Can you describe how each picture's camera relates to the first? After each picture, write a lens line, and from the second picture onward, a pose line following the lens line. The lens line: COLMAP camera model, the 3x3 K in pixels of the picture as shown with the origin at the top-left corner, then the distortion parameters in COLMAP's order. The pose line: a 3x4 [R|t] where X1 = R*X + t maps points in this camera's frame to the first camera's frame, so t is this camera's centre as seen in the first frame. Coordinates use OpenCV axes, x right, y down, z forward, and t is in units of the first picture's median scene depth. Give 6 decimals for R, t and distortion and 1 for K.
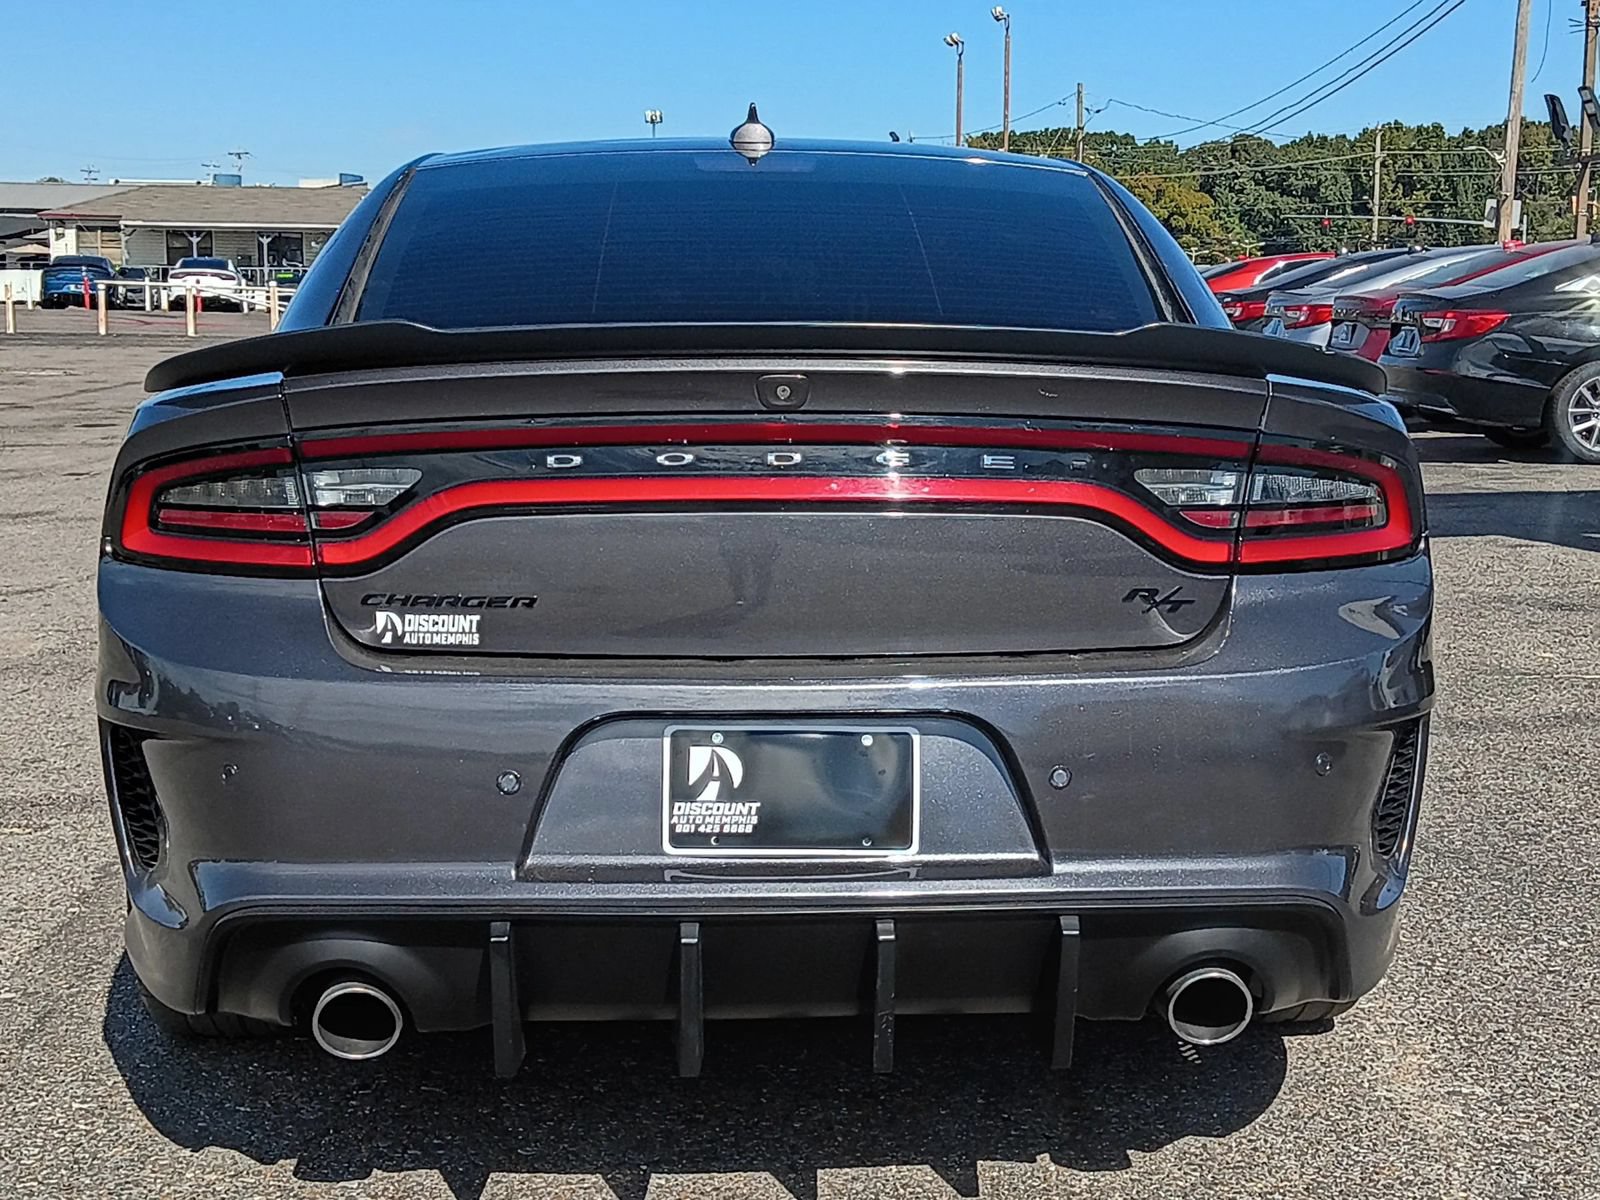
lens RADIAL K [[2279.8, 0, 800.0], [0, 2279.8, 600.0], [0, 0, 1]] dist [0.238136, -0.813542]
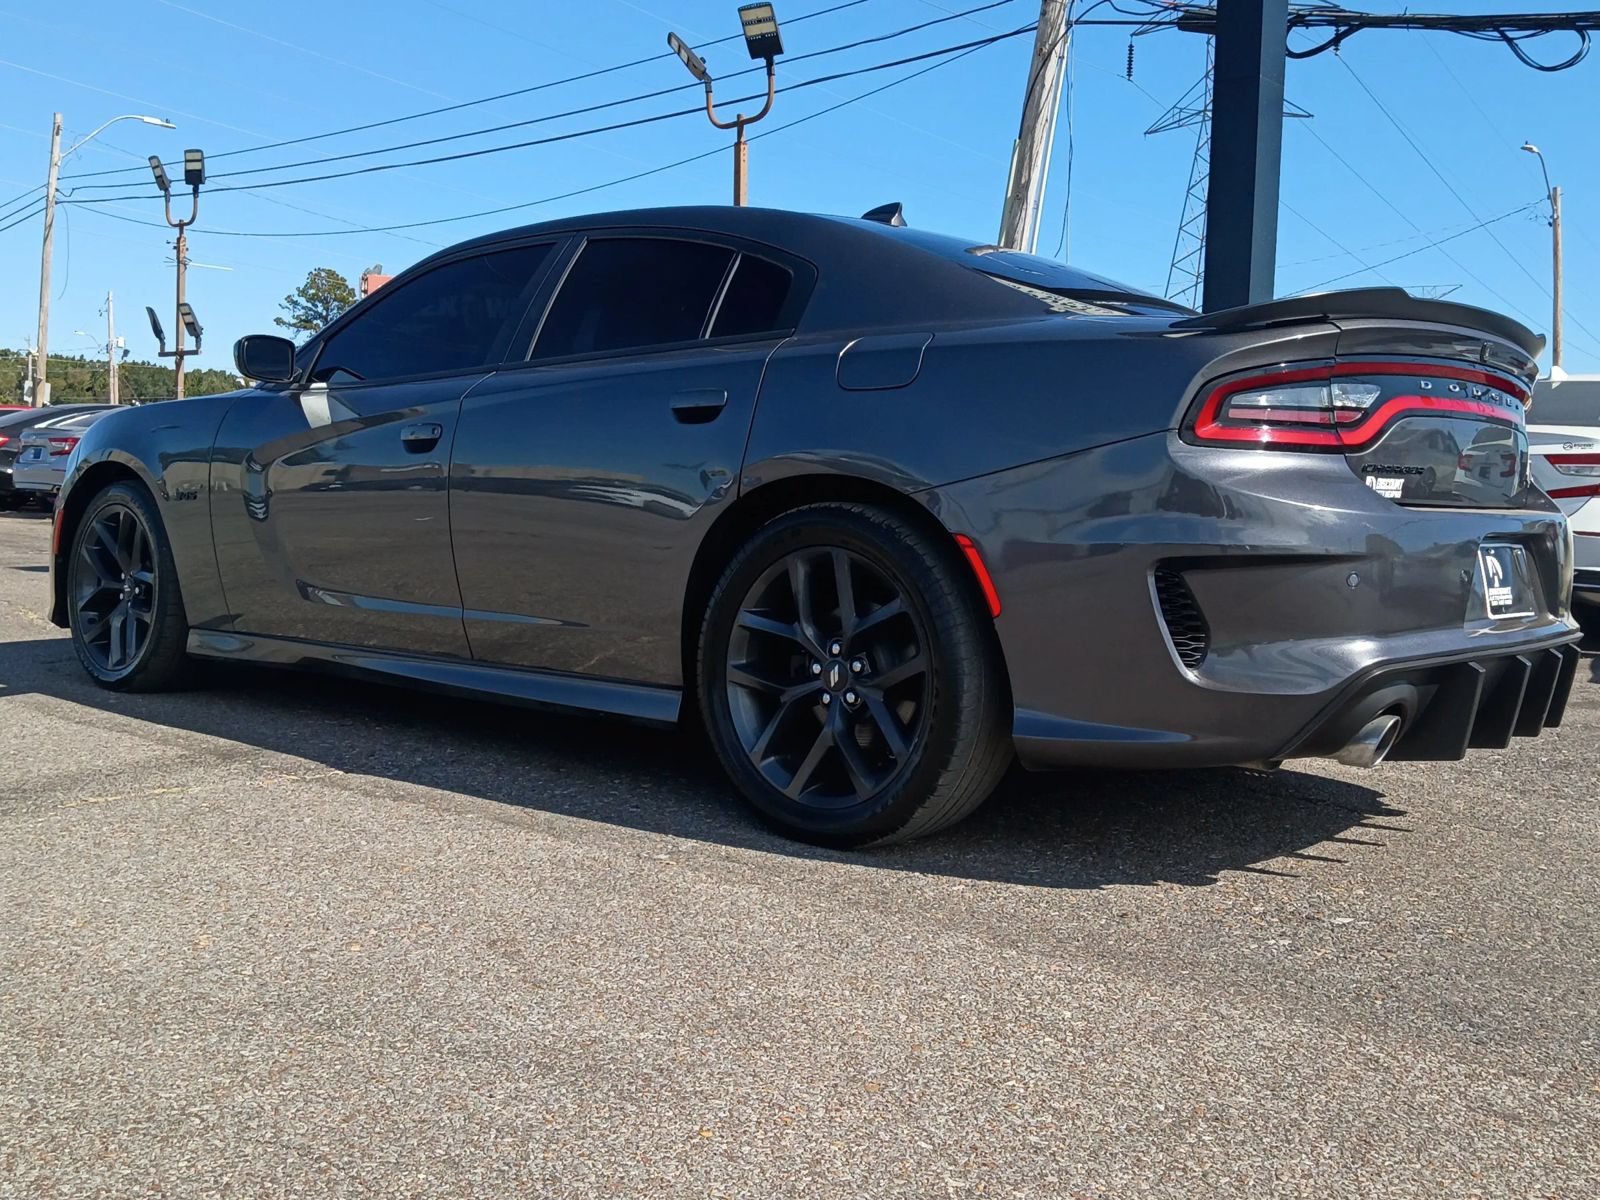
lens RADIAL K [[1544.3, 0, 800.0], [0, 1544.3, 600.0], [0, 0, 1]] dist [0.083331, -0.212162]
pose [[0.679949, -0.029809, 0.732653, -1.219370], [0.063932, 0.997778, -0.018737, 0.083749], [-0.730467, 0.059580, 0.680344, 0.573496]]
